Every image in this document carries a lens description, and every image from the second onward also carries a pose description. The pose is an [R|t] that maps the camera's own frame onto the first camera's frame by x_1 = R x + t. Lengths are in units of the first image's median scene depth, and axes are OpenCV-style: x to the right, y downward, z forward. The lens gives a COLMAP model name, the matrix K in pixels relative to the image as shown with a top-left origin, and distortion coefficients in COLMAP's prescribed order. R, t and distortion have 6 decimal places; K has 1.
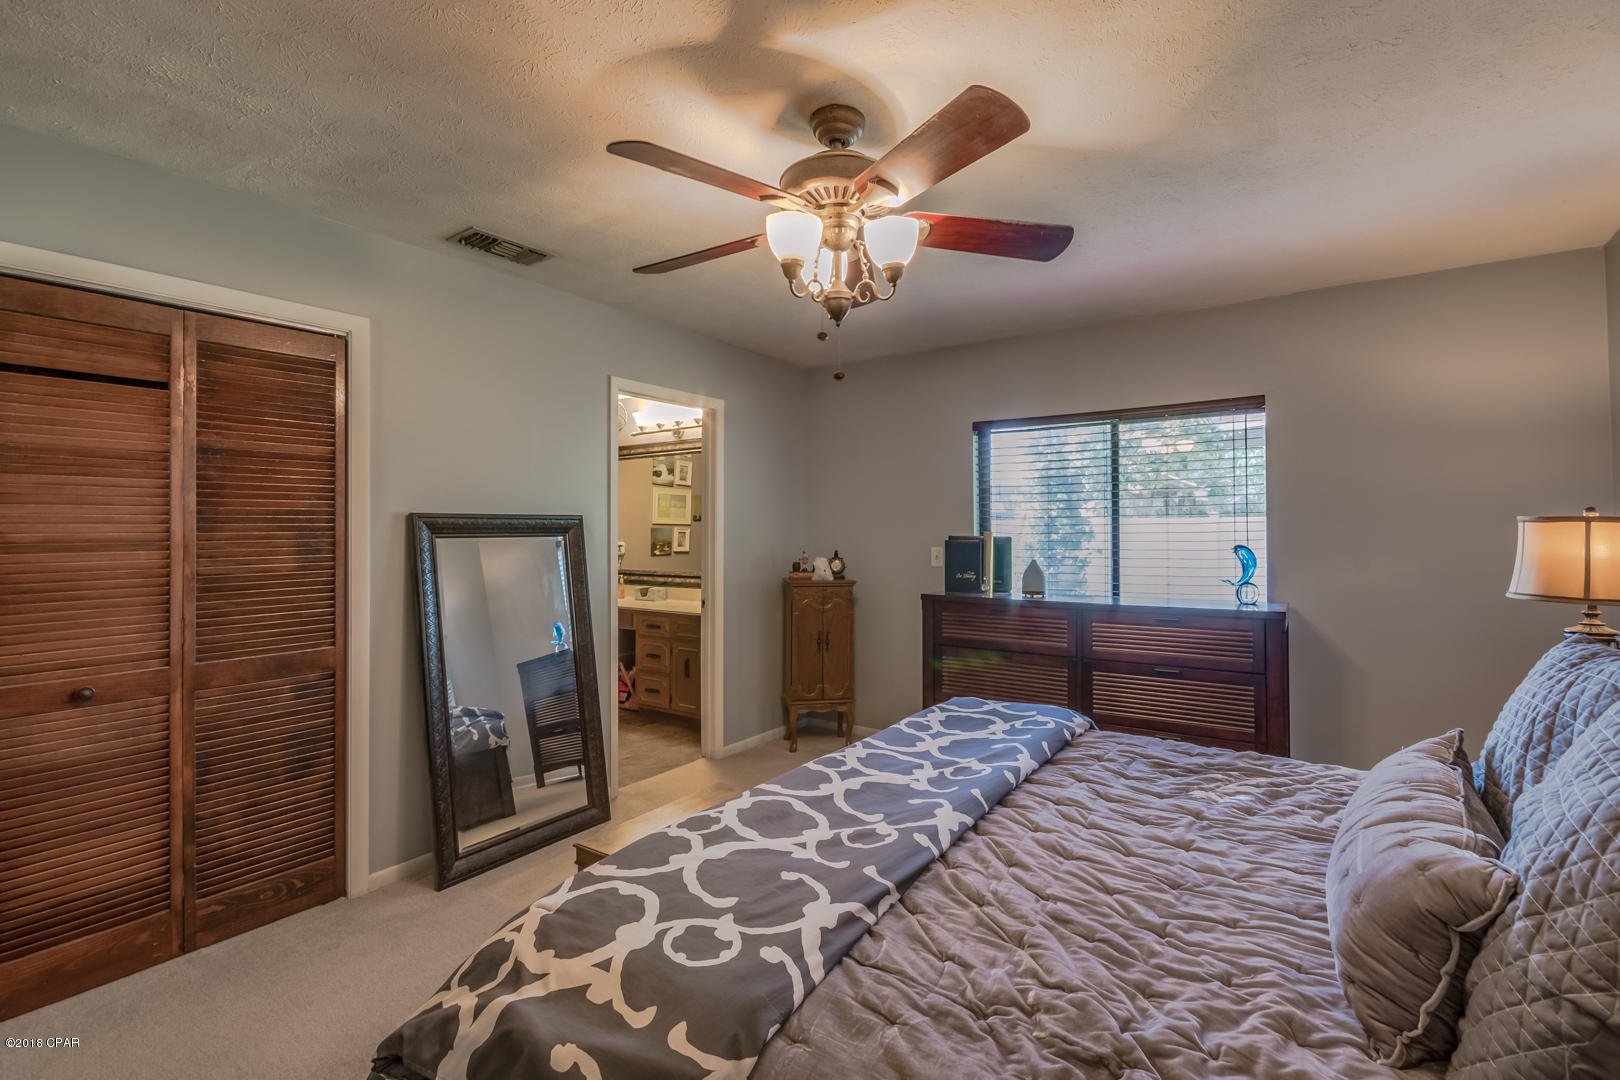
lens RADIAL K [[739.2, 0, 819.6], [0, 739.2, 528.9], [0, 0, 1]] dist [0.014937, -0.000356]
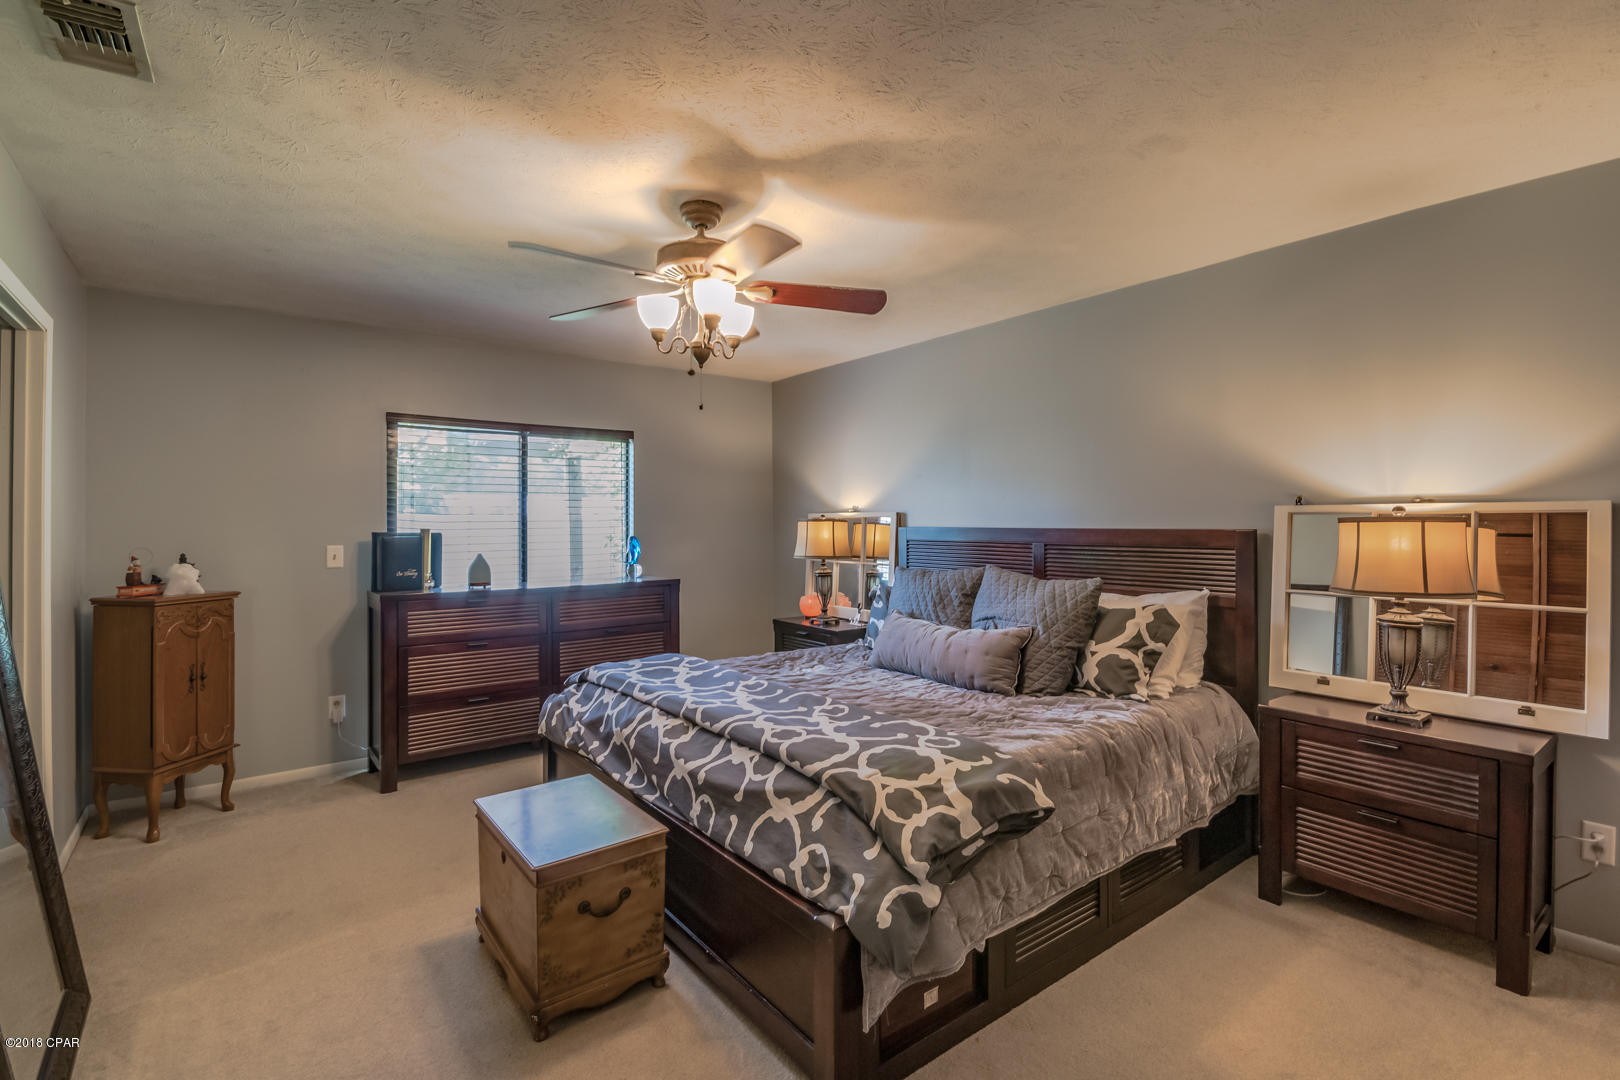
lens RADIAL K [[739.2, 0, 813.7], [0, 739.2, 536.8], [0, 0, 1]] dist [0.014937, -0.000356]
pose [[0.305274, -0.014892, 0.952148, -1.152764], [0.000052, 0.999878, 0.015622, 0.001427], [-0.952265, -0.004720, 0.305238, 0.412401]]
